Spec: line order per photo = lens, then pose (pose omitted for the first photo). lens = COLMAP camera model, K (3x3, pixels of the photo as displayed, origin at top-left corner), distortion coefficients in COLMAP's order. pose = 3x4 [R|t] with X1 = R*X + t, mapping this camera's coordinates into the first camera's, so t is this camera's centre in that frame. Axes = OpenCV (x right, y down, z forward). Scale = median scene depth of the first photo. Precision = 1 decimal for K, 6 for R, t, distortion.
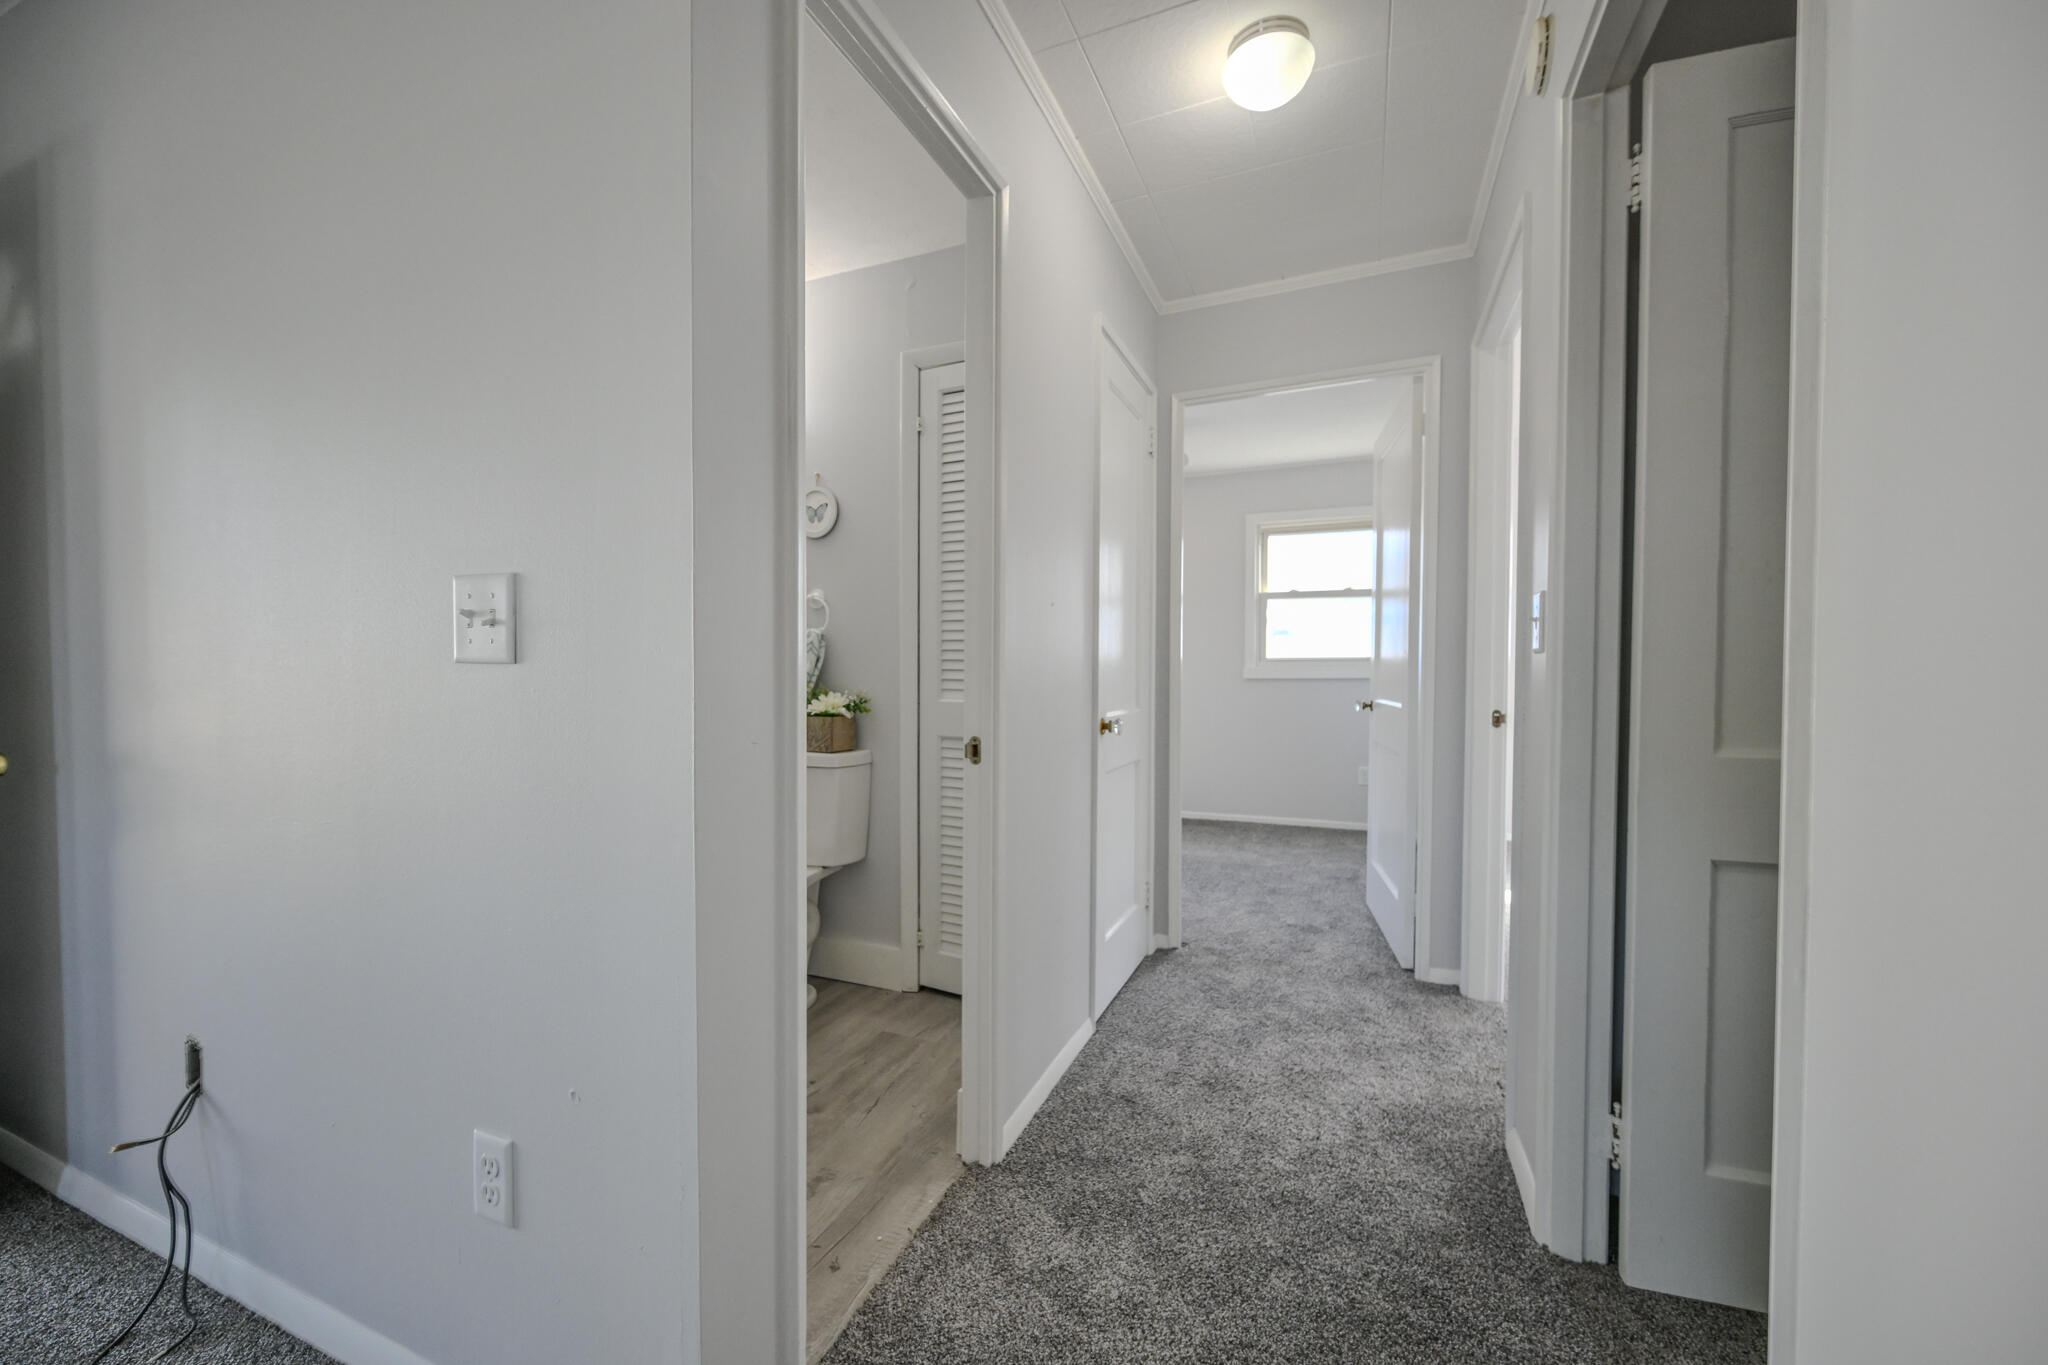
lens RADIAL K [[809.7, 0, 1021.5], [0, 809.7, 685.4], [0, 0, 1]] dist [-0.005617, 0.001081]
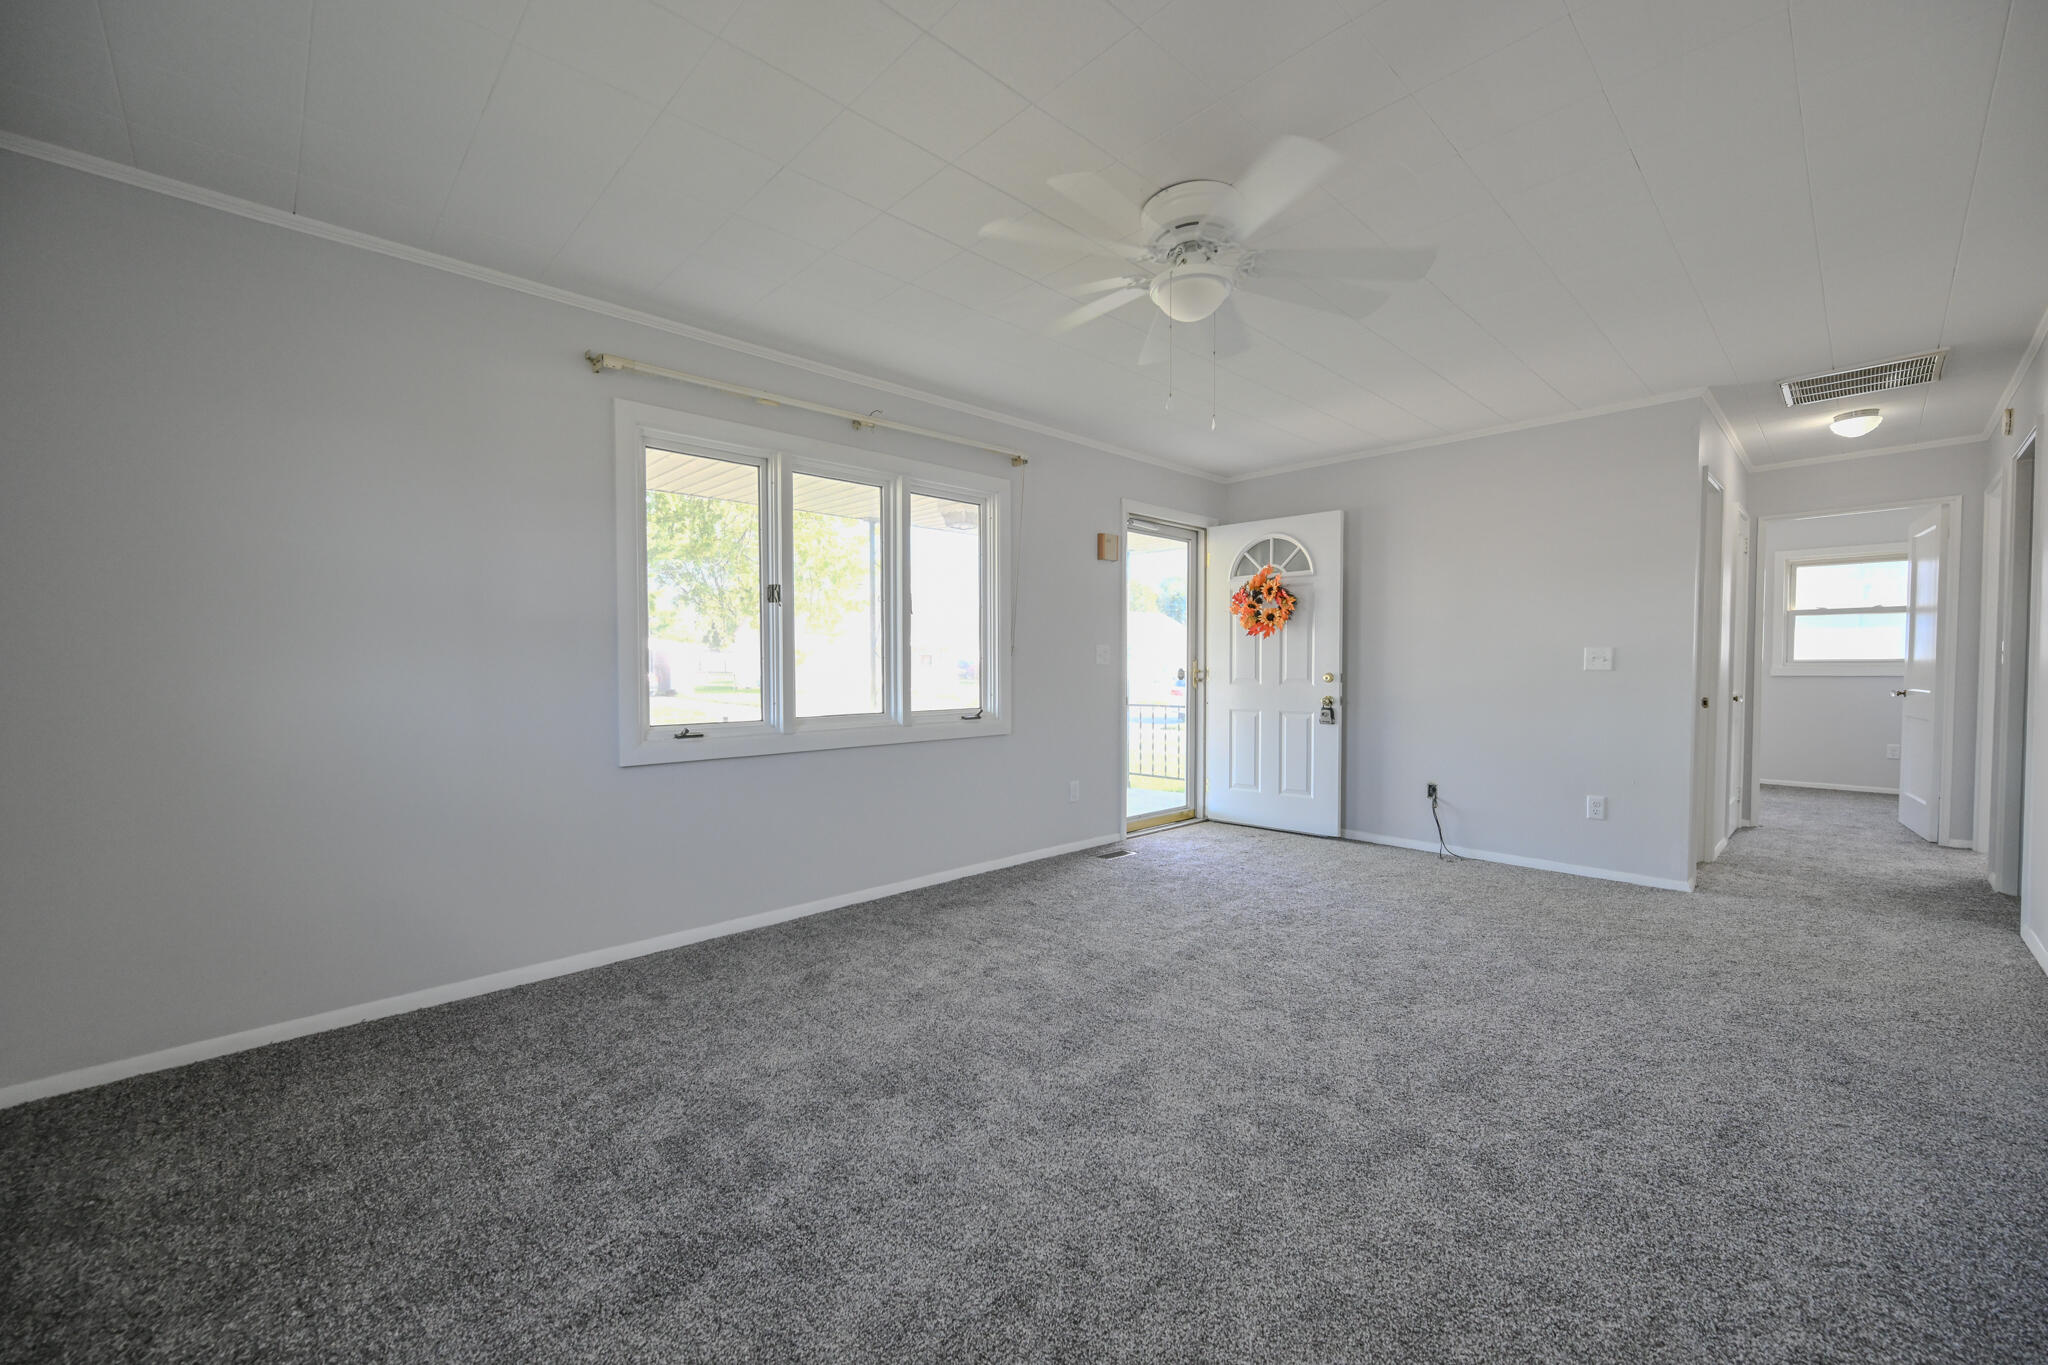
lens RADIAL K [[809.7, 0, 1022.0], [0, 809.7, 686.9], [0, 0, 1]] dist [-0.005617, 0.001081]
pose [[0.917321, 0.000326, -0.398149, -0.372013], [0.000064, 1.000000, 0.000965, 0.009940], [0.398149, -0.000911, 0.917320, -0.800533]]
